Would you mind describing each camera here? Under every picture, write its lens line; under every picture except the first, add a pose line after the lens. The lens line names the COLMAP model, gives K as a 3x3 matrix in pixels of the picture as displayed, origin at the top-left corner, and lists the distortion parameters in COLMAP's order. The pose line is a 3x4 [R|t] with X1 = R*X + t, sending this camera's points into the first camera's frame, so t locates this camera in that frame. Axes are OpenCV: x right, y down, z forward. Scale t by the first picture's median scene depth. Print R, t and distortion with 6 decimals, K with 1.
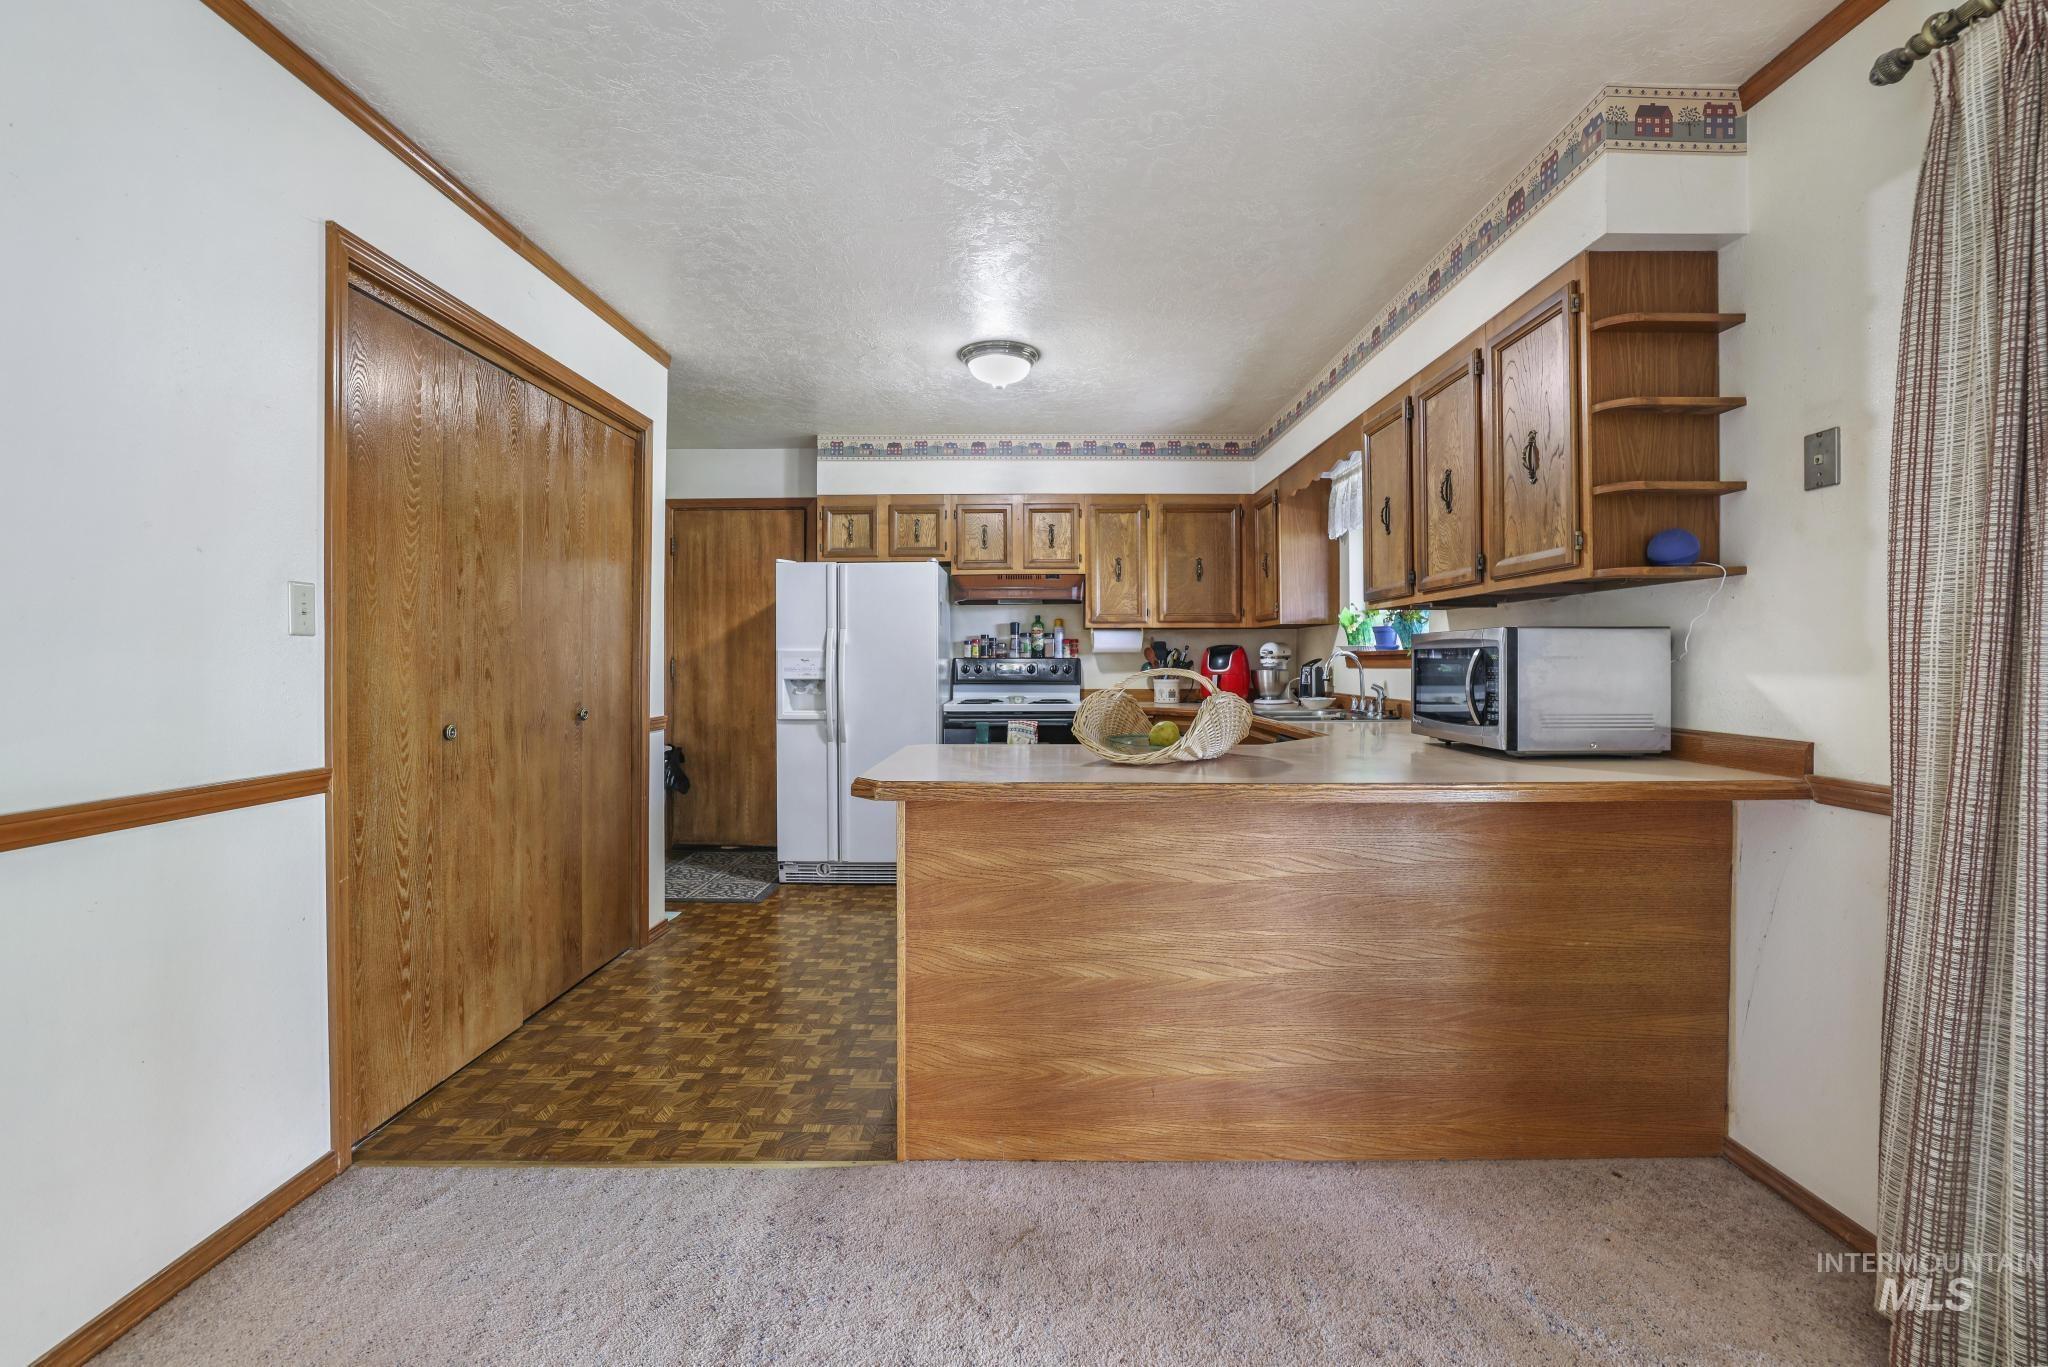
lens RADIAL K [[877.3, 0, 976.9], [0, 877.3, 663.4], [0, 0, 1]] dist [-0.046837, 0.018561]
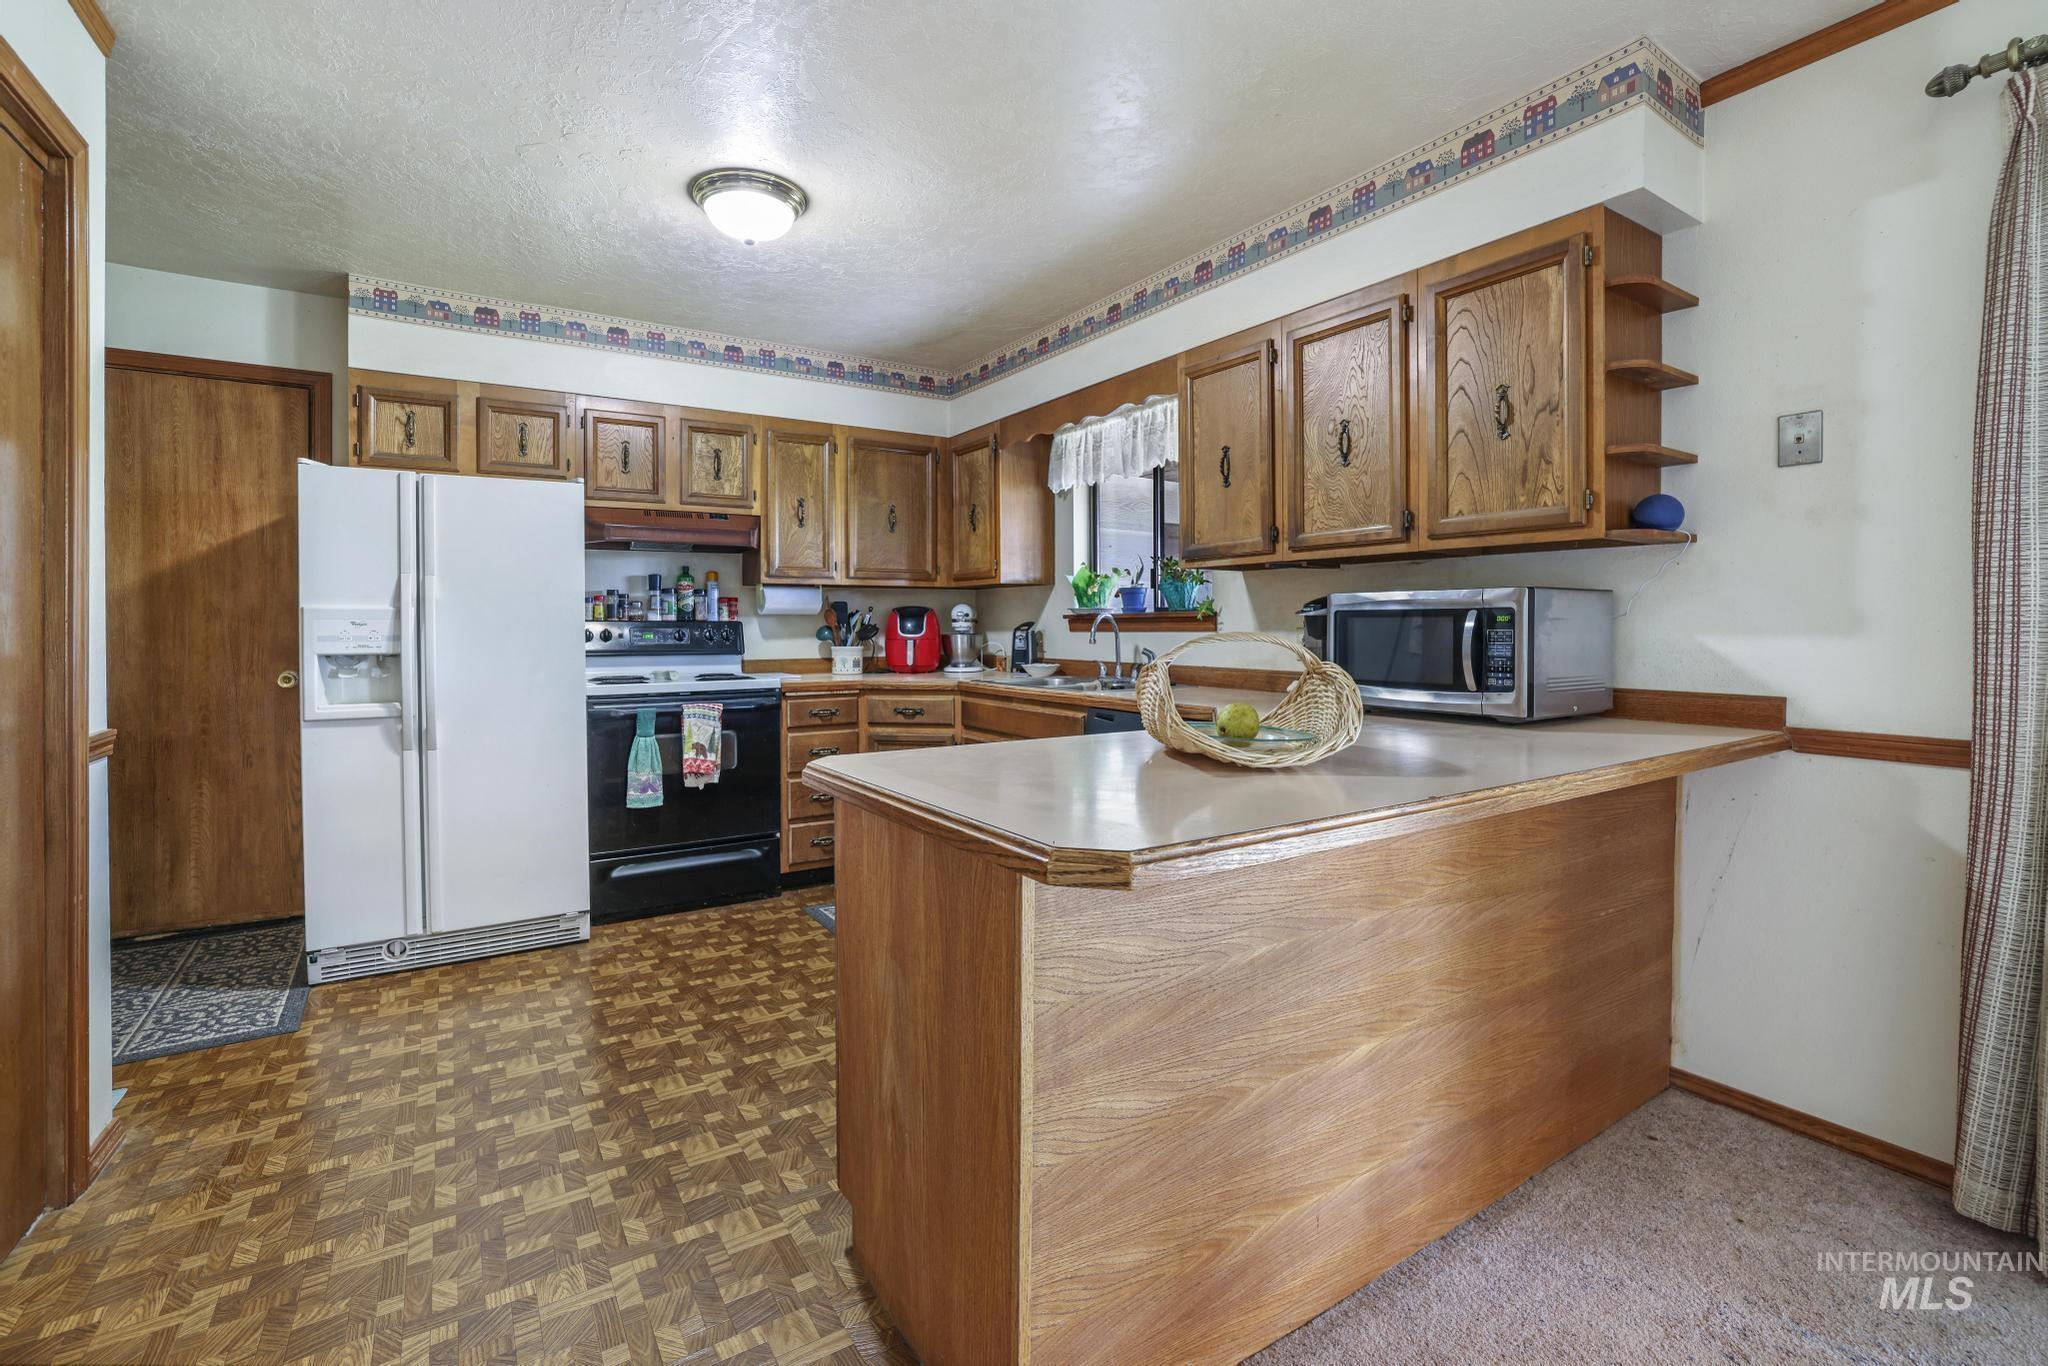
lens RADIAL K [[917.6, 0, 1036.2], [0, 917.6, 636.1], [0, 0, 1]] dist [-0.050151, 0.021340]
pose [[0.828915, -0.007224, 0.559328, -0.151188], [0.002377, 0.999953, 0.009392, 0.000386], [-0.559370, -0.006456, 0.828893, 0.191896]]
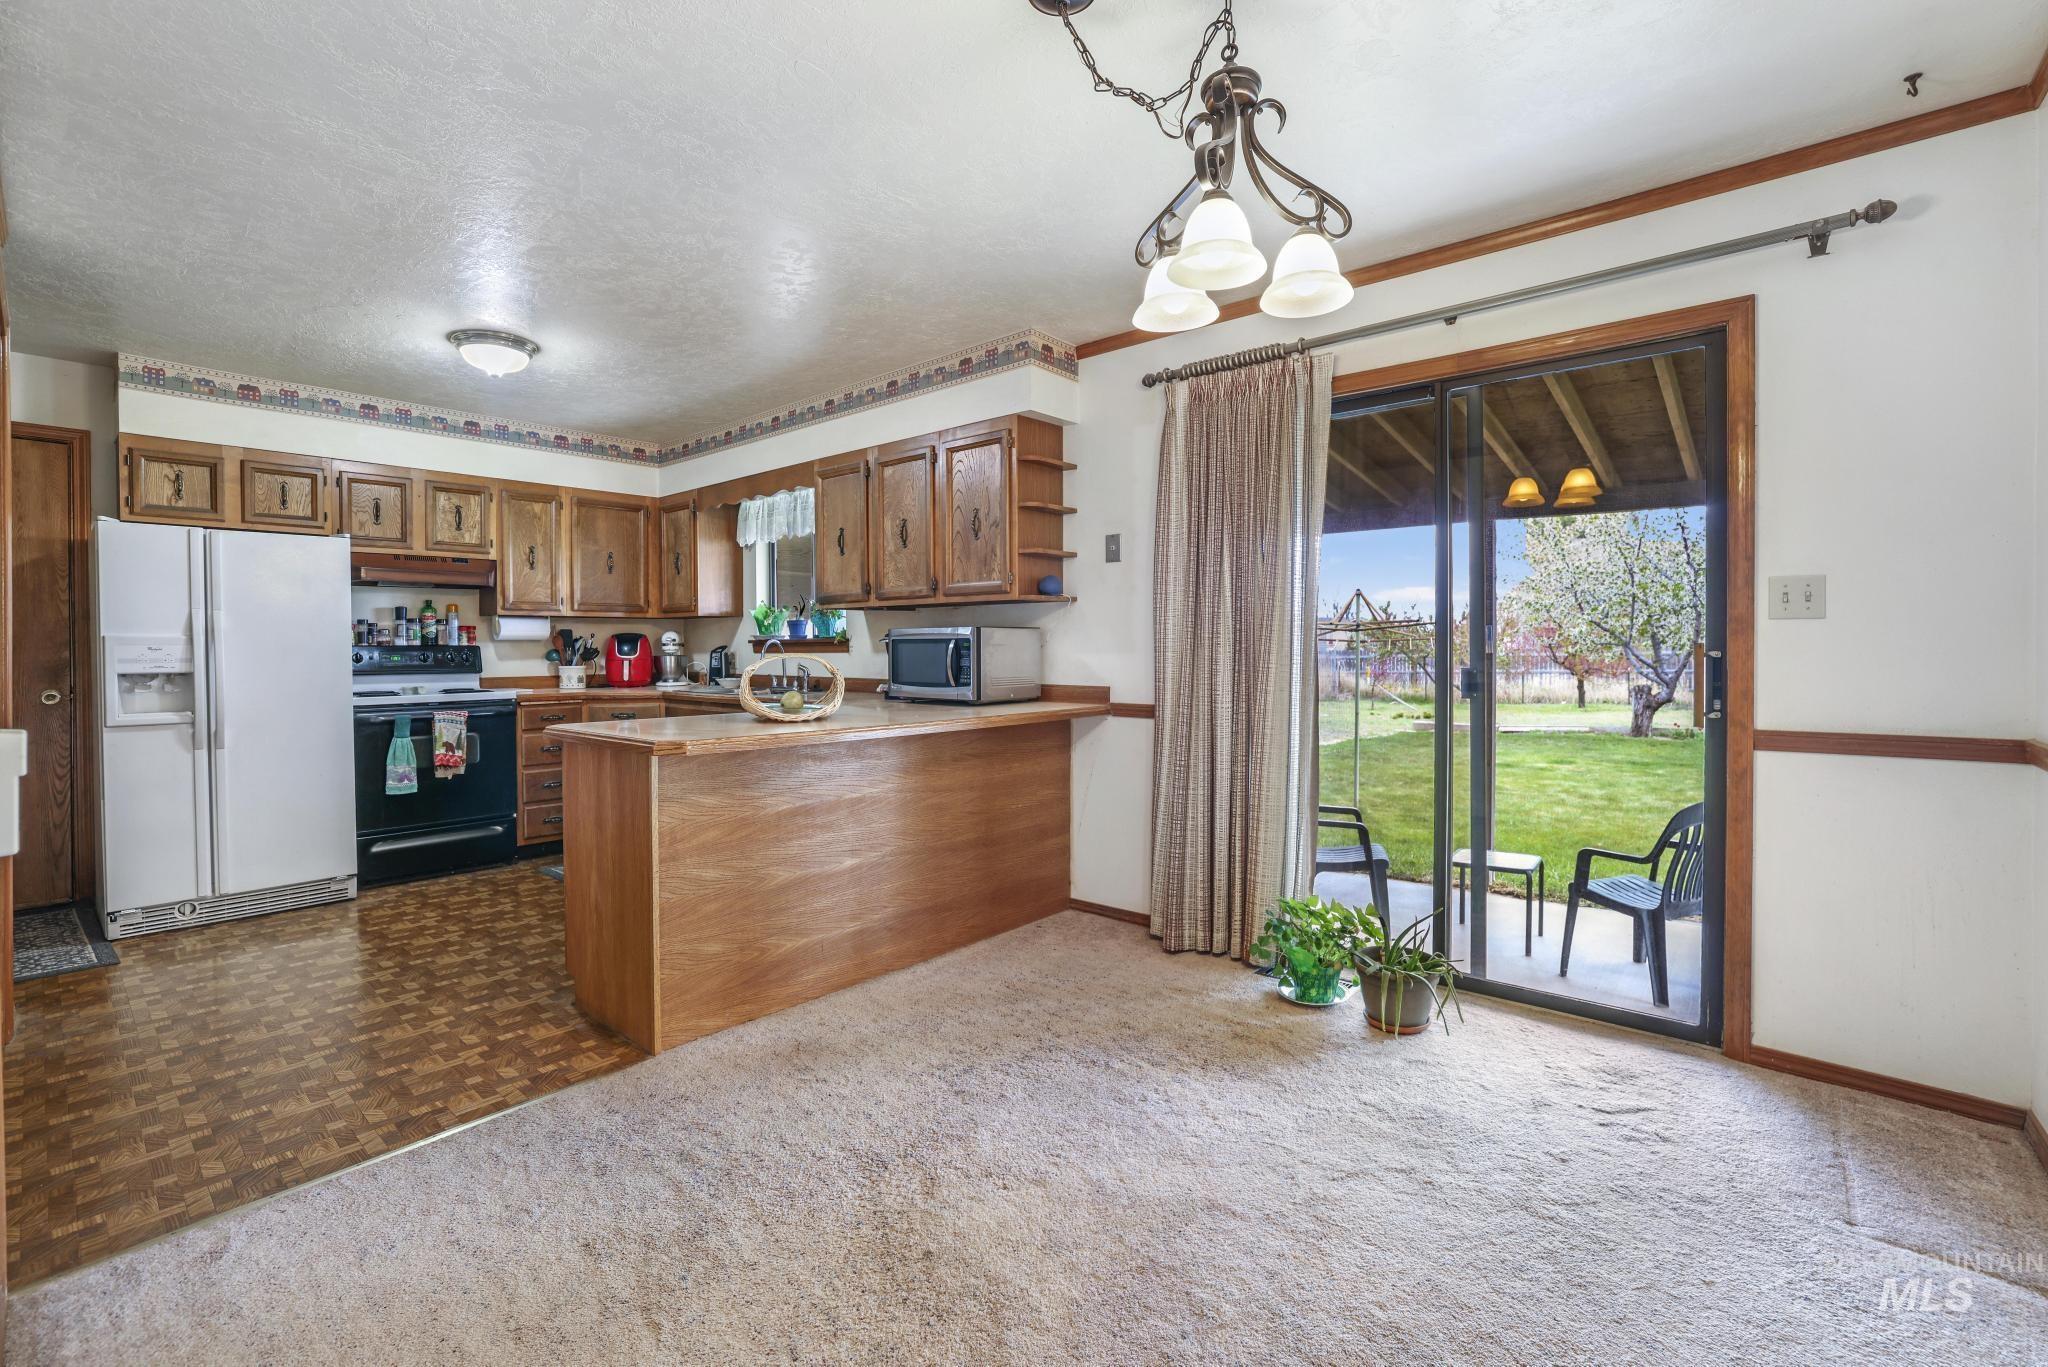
lens RADIAL K [[877.3, 0, 976.9], [0, 877.3, 663.4], [0, 0, 1]] dist [-0.046837, 0.018561]
pose [[0.680250, -0.016078, 0.732803, -0.251704], [0.004997, 0.999838, 0.017298, -0.000195], [-0.732963, -0.008105, 0.680220, -0.062859]]
